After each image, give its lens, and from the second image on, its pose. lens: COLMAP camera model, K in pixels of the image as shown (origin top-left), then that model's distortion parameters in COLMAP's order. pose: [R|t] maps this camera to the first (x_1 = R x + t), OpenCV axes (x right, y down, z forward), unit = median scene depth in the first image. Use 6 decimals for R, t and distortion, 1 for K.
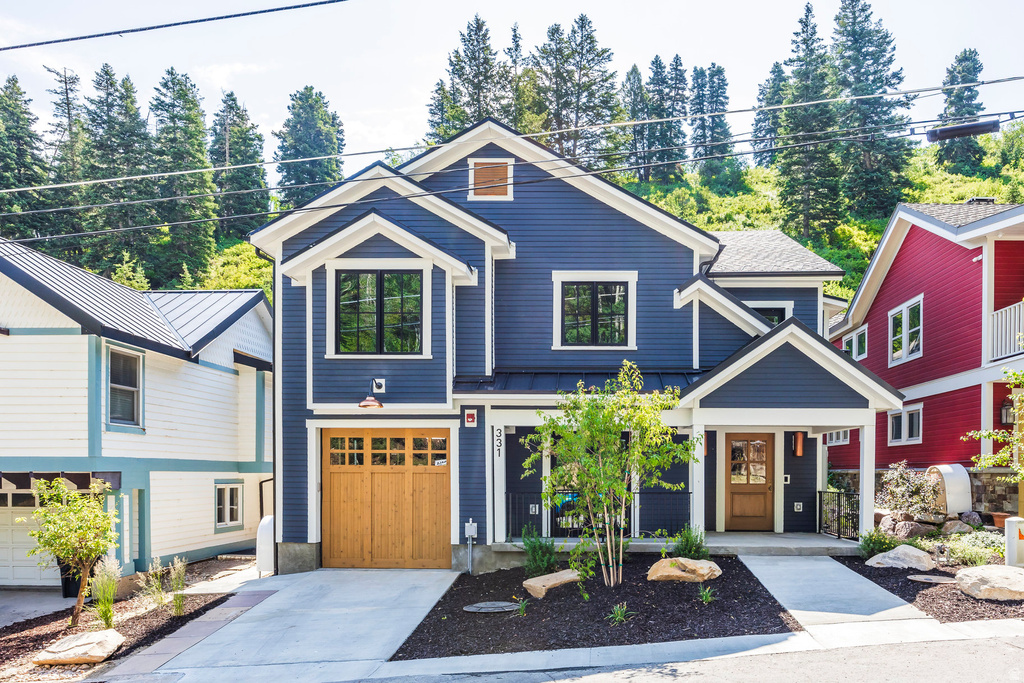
lens RADIAL K [[895.1, 0, 606.0], [0, 895.1, 478.5], [0, 0, 1]] dist [-0.004057, -0.006820]
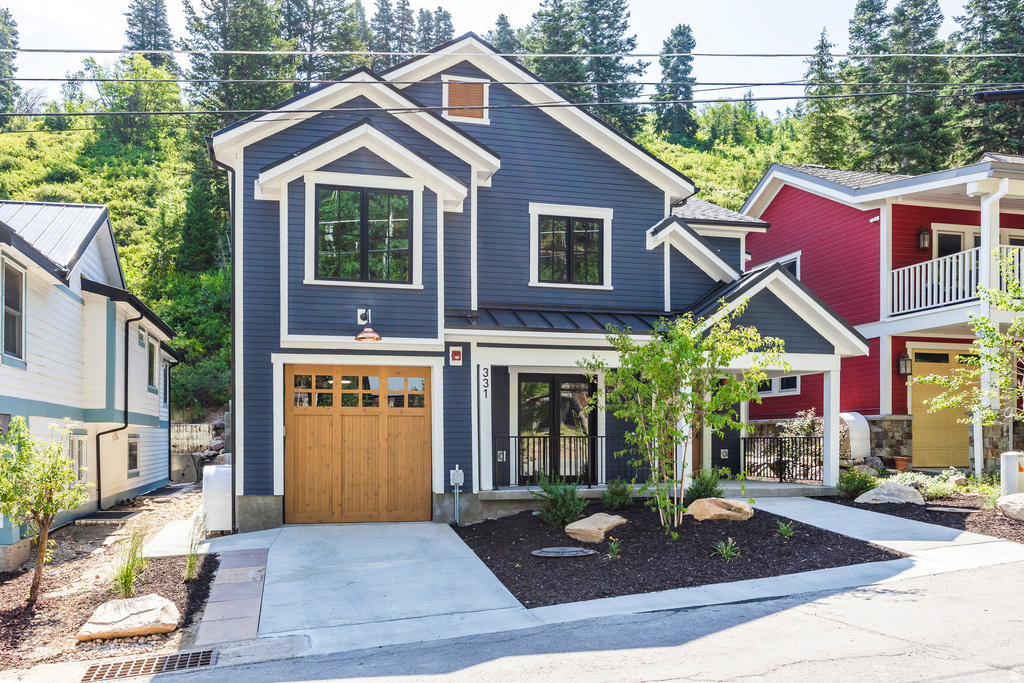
lens RADIAL K [[949.8, 0, 512.3], [0, 949.8, 438.5], [0, 0, 1]] dist [-0.005944, -0.010008]
pose [[0.957685, -0.003606, 0.287795, -0.371346], [0.006851, 0.999924, -0.010269, 0.027614], [-0.287736, 0.011806, 0.957637, 0.048228]]
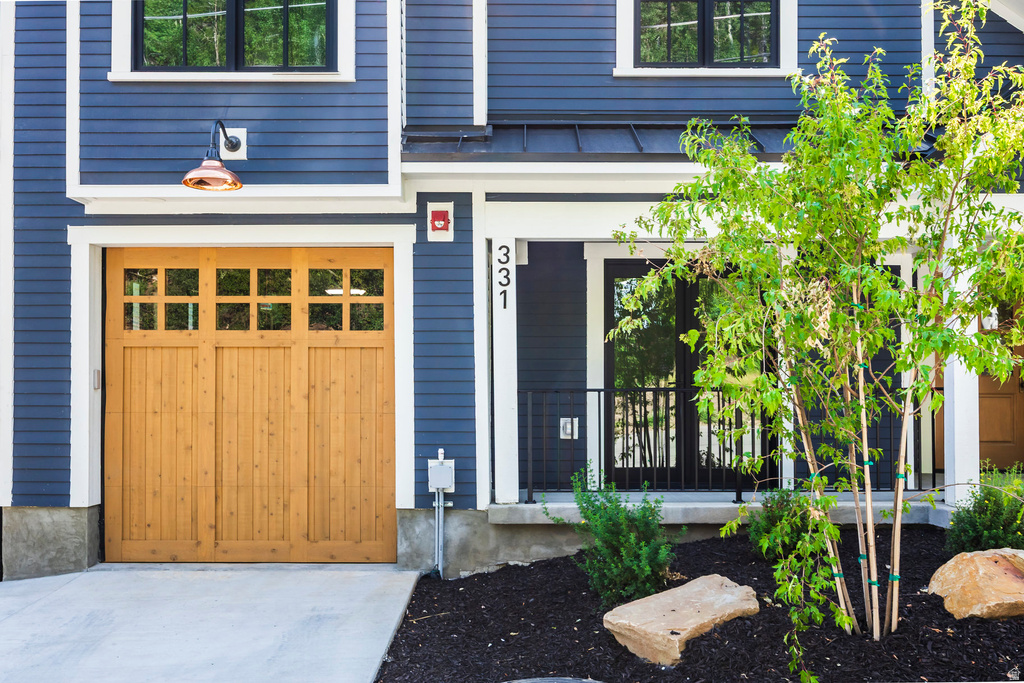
lens RADIAL K [[1098.0, 0, 516.2], [0, 1098.0, 376.3], [0, 0, 1]] dist [0.002420, 0.011531]
pose [[0.999970, -0.004474, -0.006313, -0.109041], [0.004299, 0.999612, -0.027506, 0.023622], [0.006433, 0.027478, 0.999602, 0.454012]]
